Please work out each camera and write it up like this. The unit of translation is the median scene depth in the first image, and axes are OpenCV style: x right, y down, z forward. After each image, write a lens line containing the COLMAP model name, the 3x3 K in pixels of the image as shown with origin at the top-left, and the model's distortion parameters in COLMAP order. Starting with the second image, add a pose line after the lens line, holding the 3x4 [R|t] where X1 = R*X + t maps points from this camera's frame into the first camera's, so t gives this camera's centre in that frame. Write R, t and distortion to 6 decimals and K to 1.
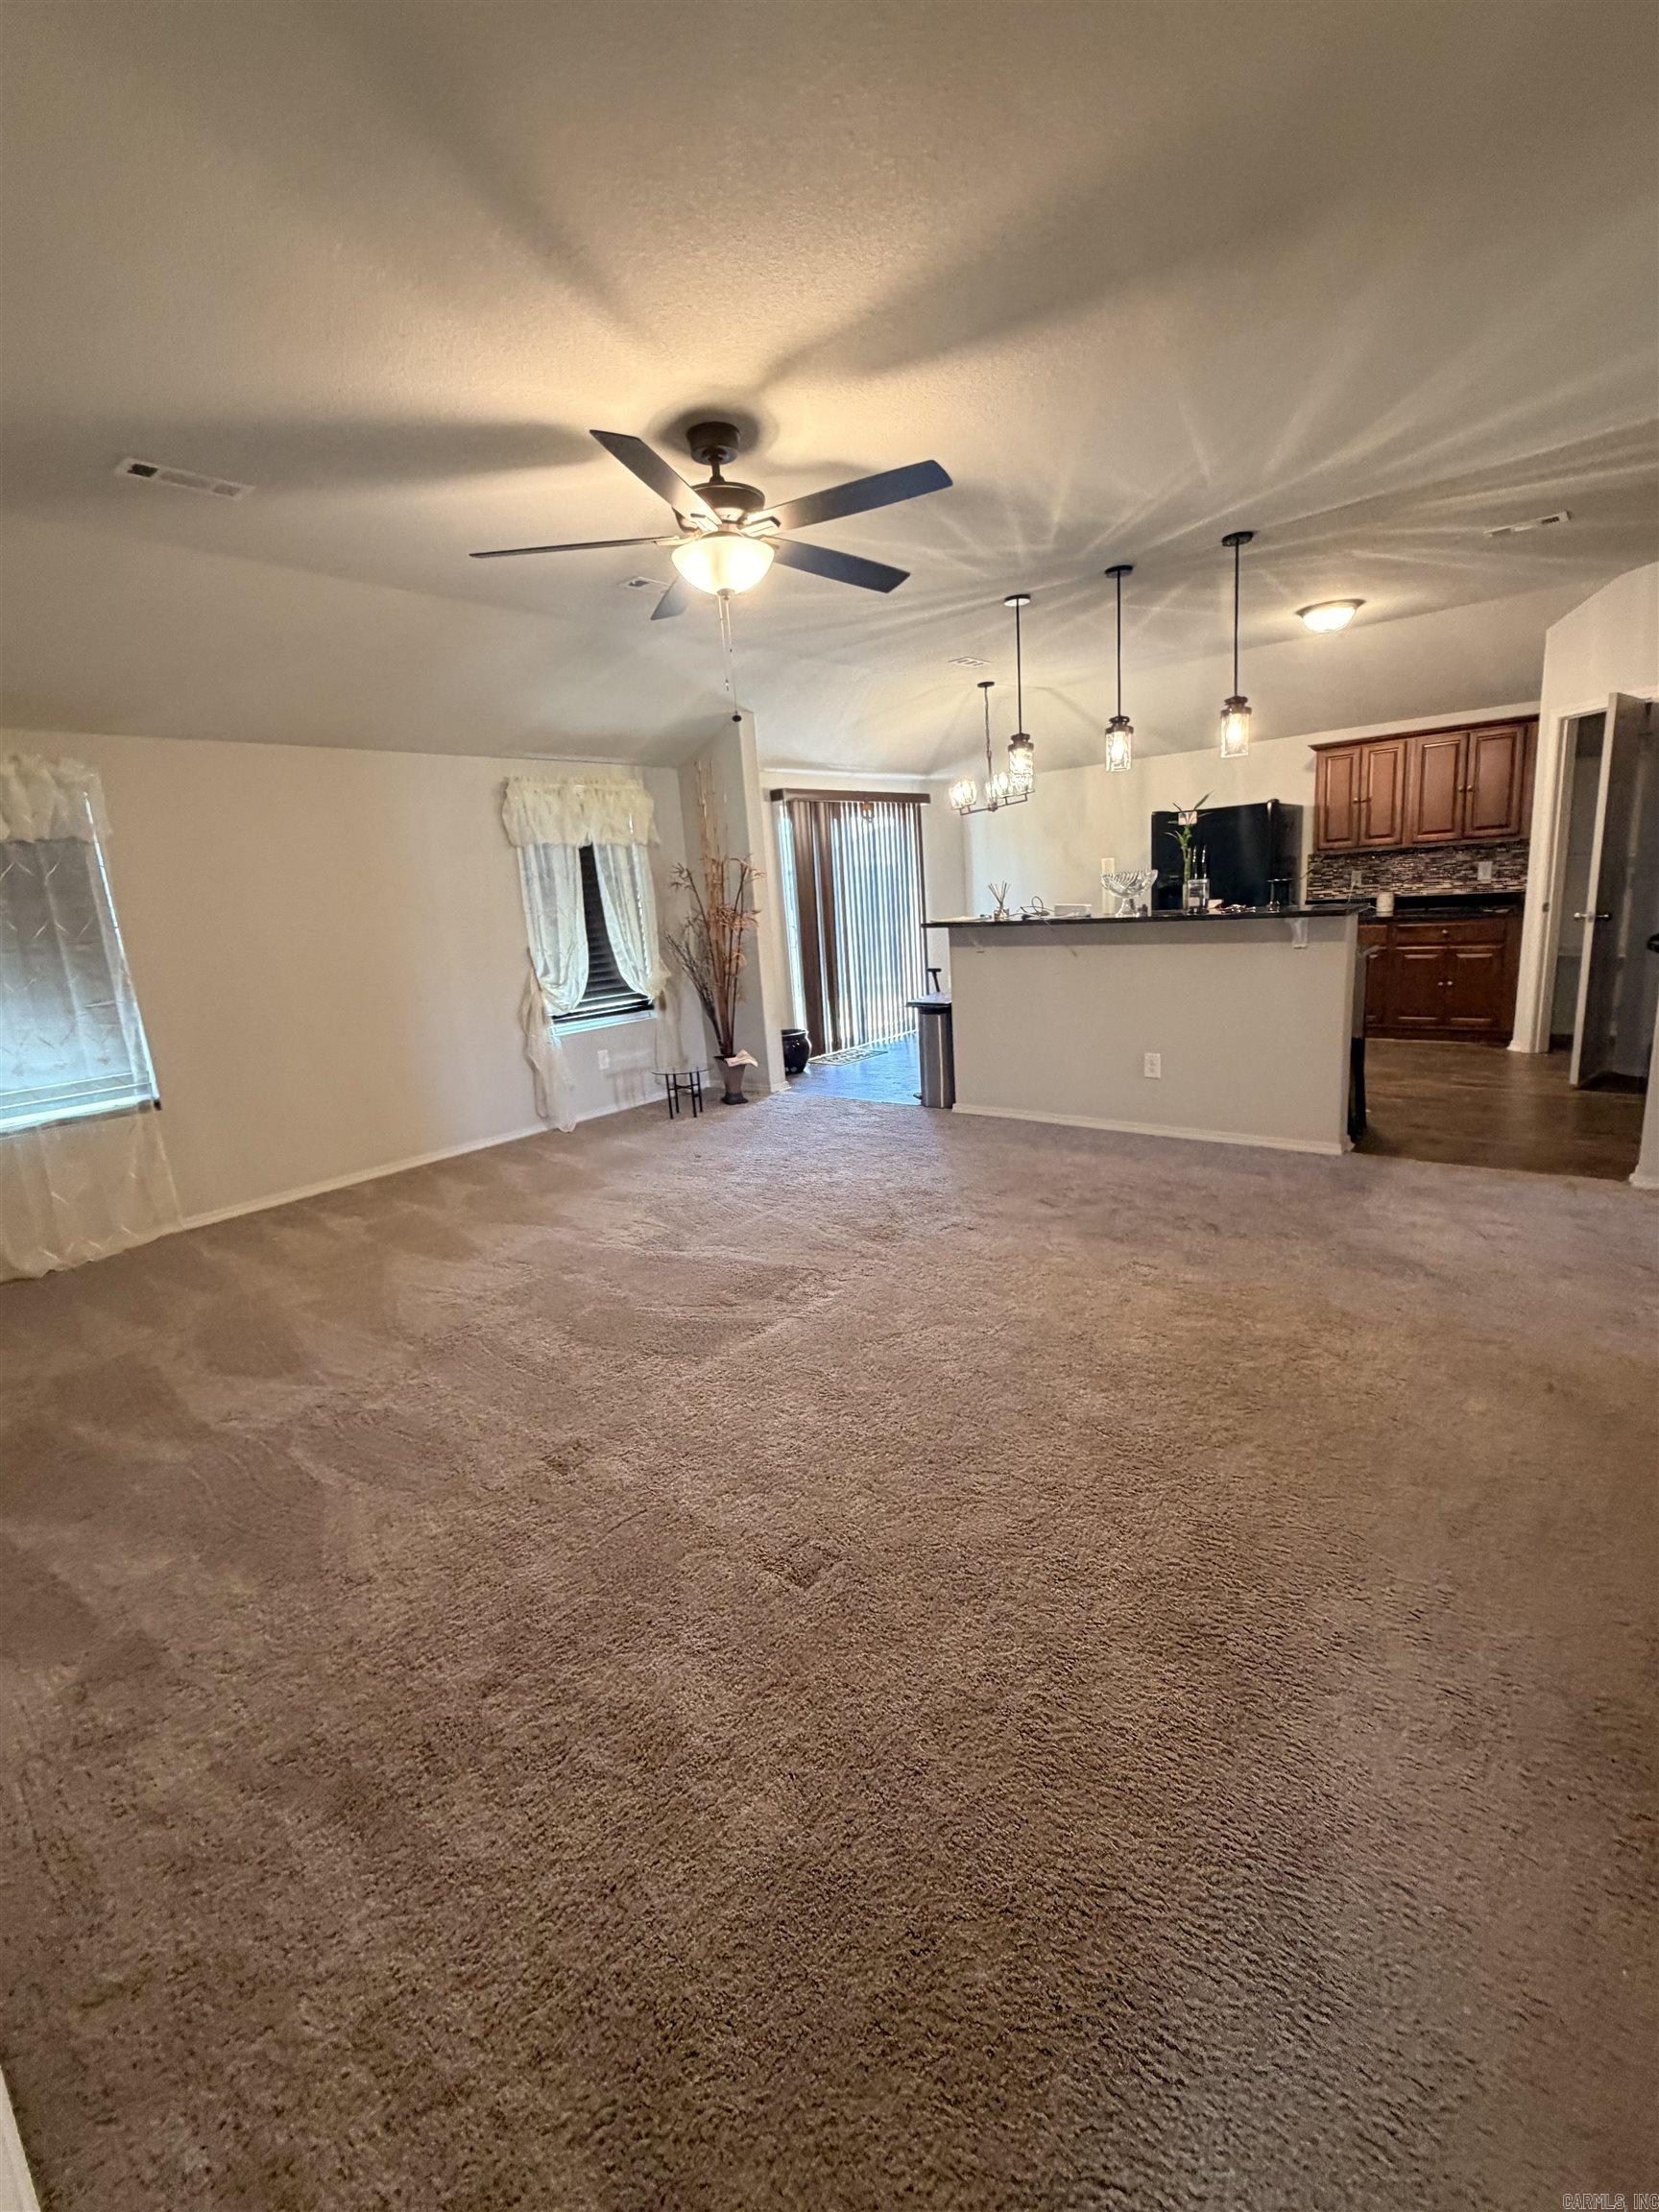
lens RADIAL K [[963.1, 0, 831.2], [0, 963.1, 1103.7], [0, 0, 1]] dist [-0.002077, -0.000183]
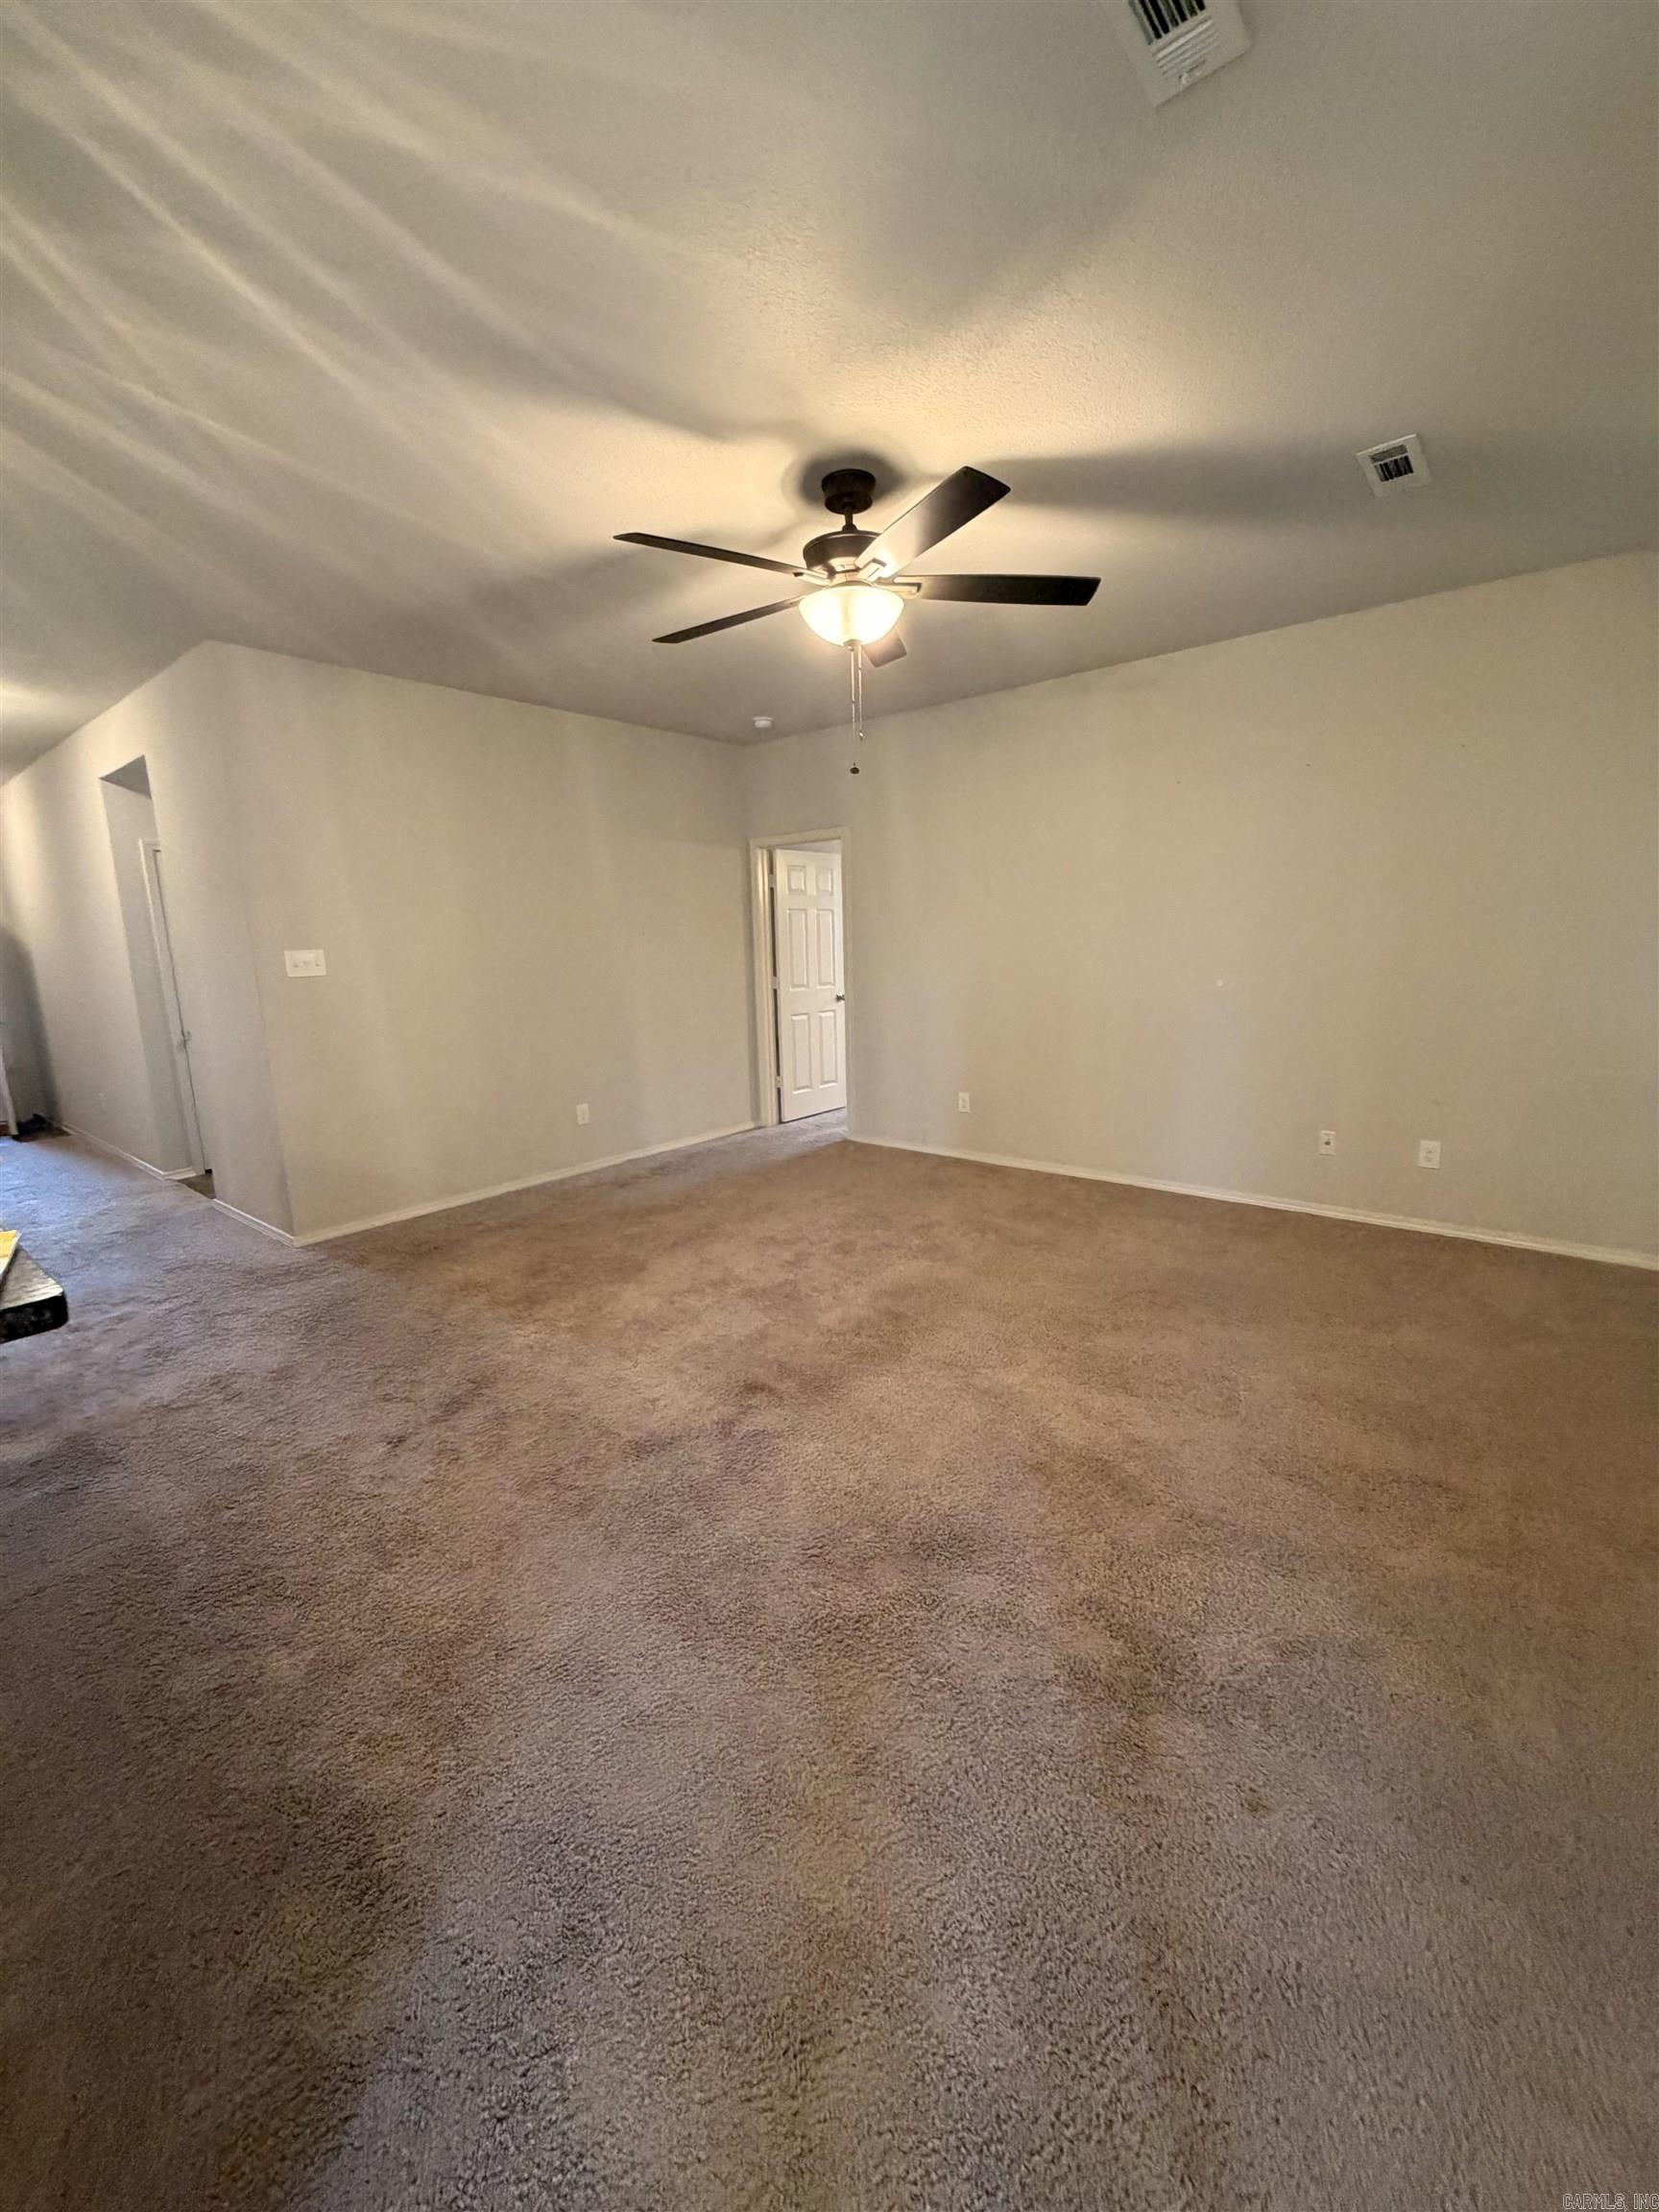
lens RADIAL K [[892.6, 0, 834.1], [0, 892.6, 1108.6], [0, 0, 1]] dist [-0.000733, 0.000067]
pose [[-0.995140, 0.098447, -0.002066, -0.030136], [0.088829, 0.906581, 0.412578, -0.334838], [0.042490, 0.410389, -0.910920, 1.410977]]
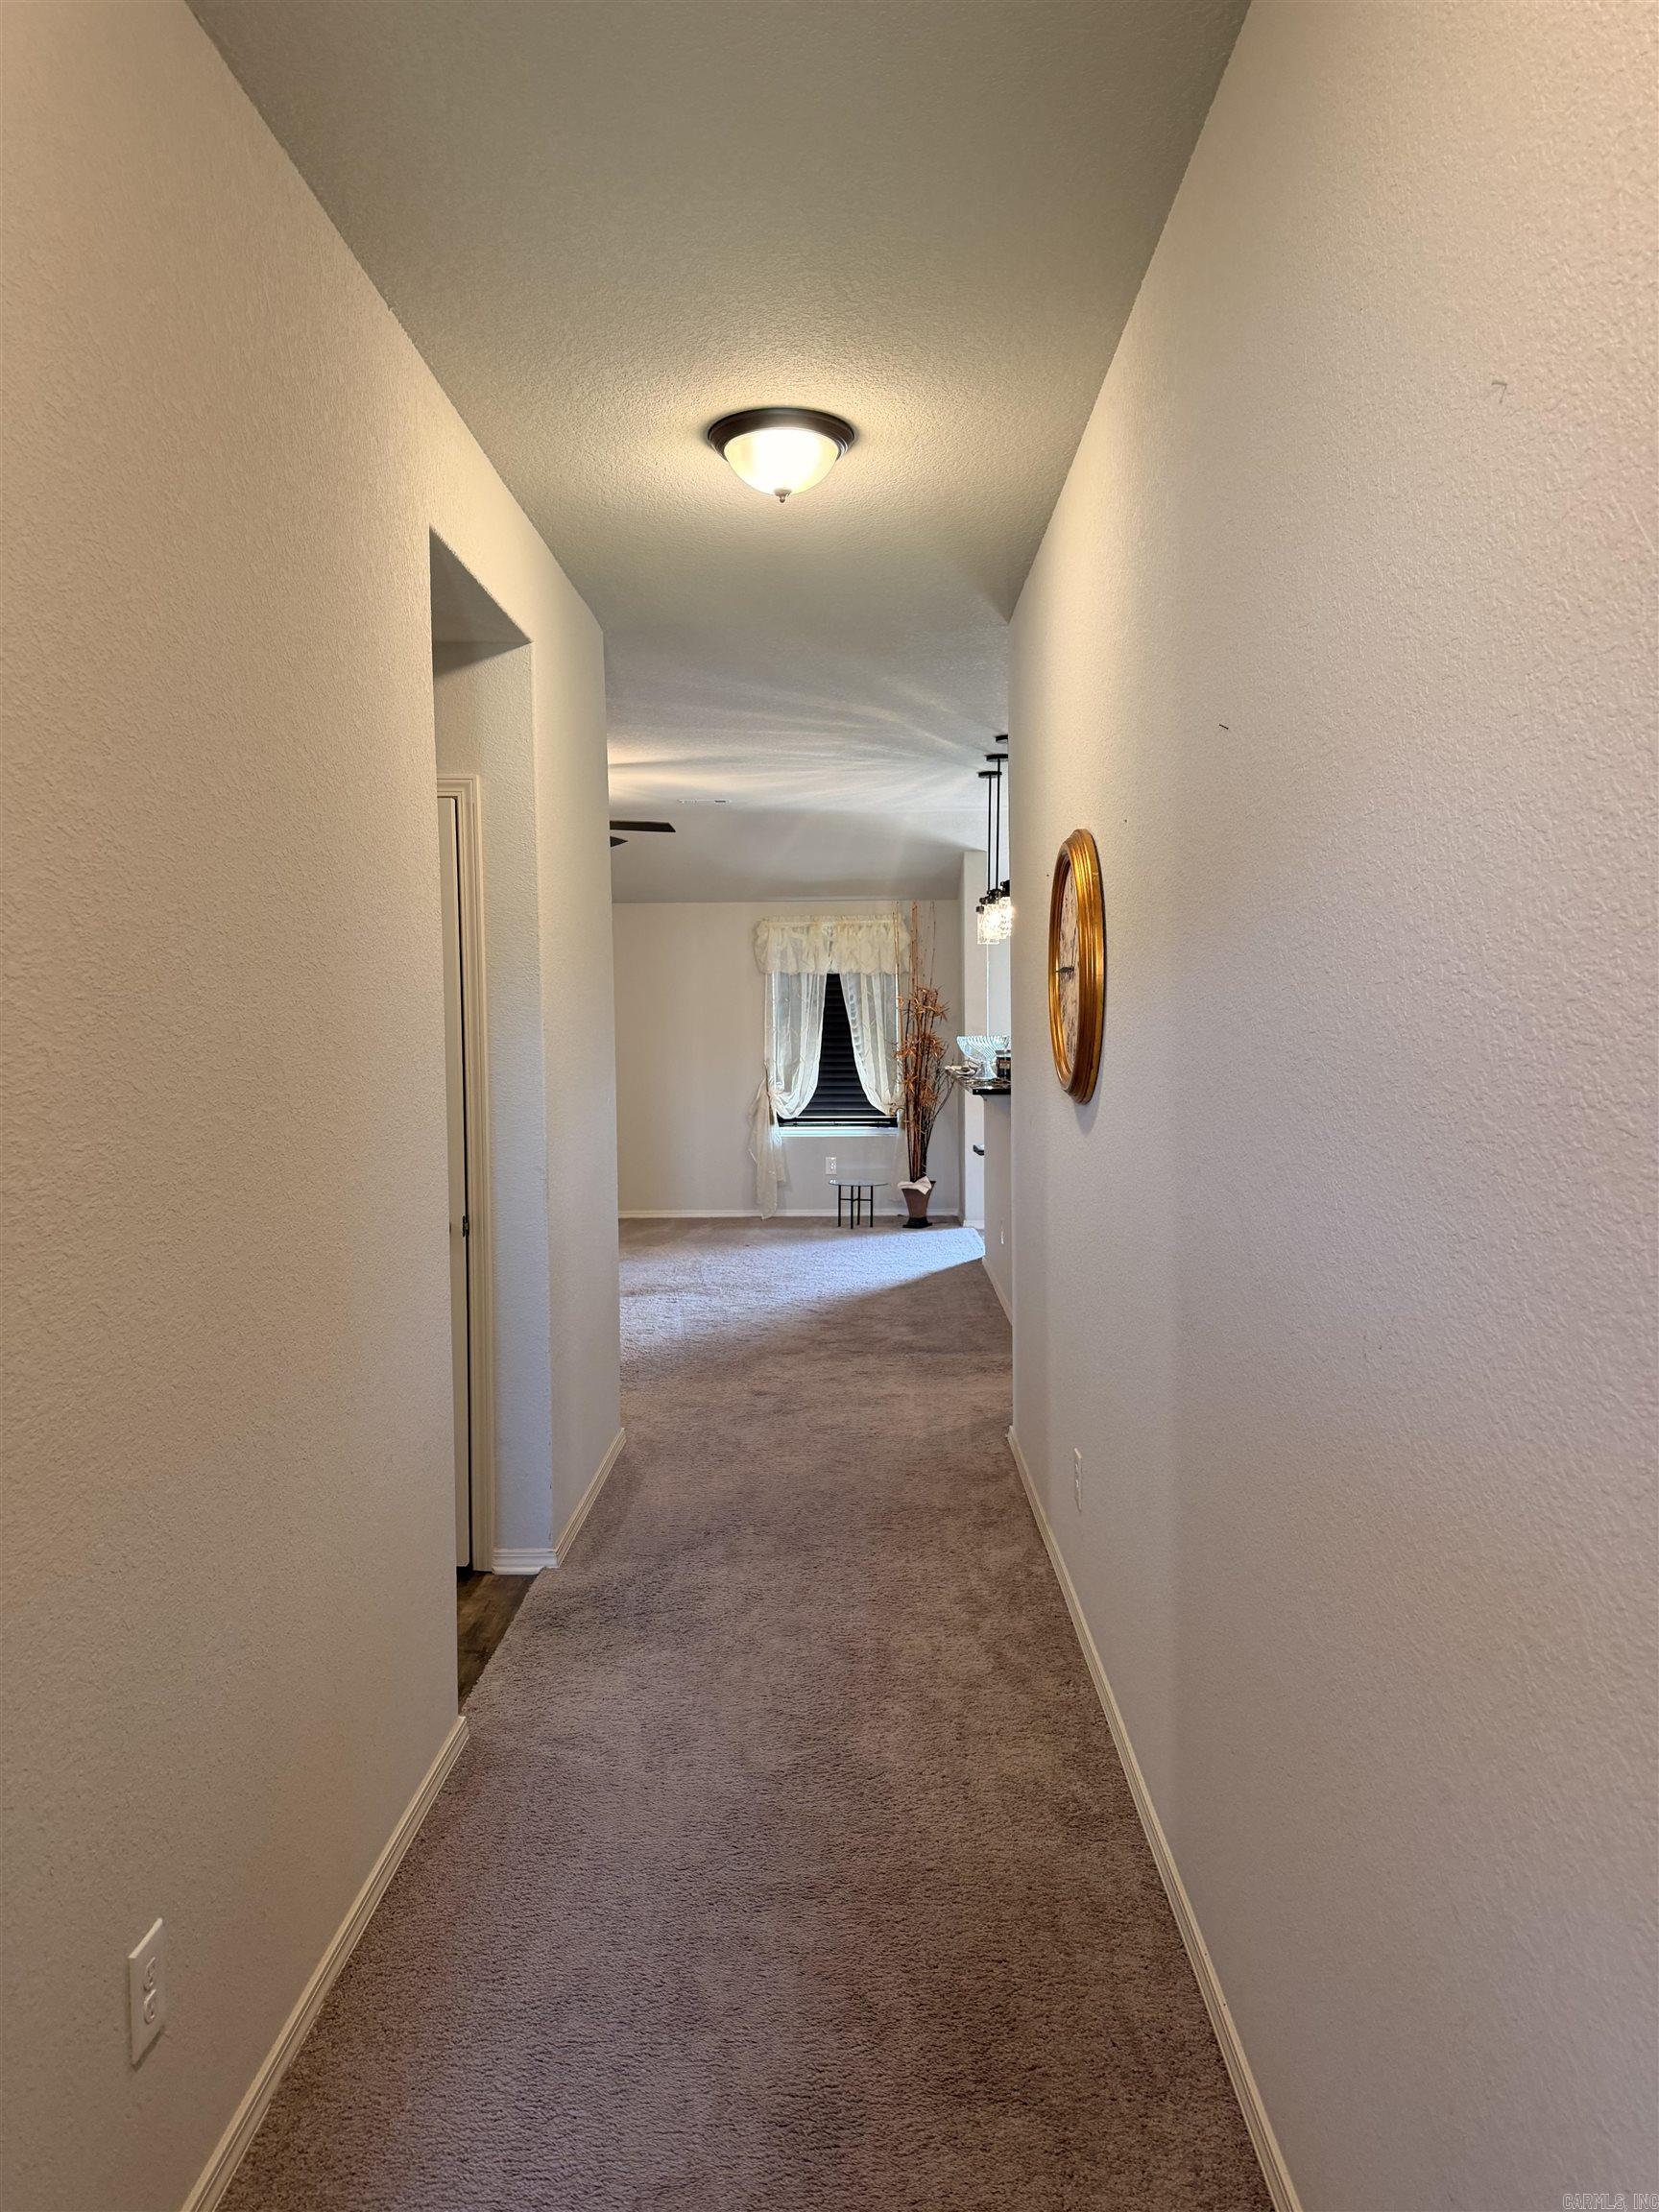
lens RADIAL K [[1574.9, 0, 827.3], [0, 1574.9, 1102.7], [0, 0, 1]] dist [0.032904, -0.005886]
pose [[0.624111, 0.107442, -0.773914, 1.670910], [-0.203973, 0.978557, -0.028638, -0.094515], [0.754242, 0.175731, 0.632643, -0.201737]]
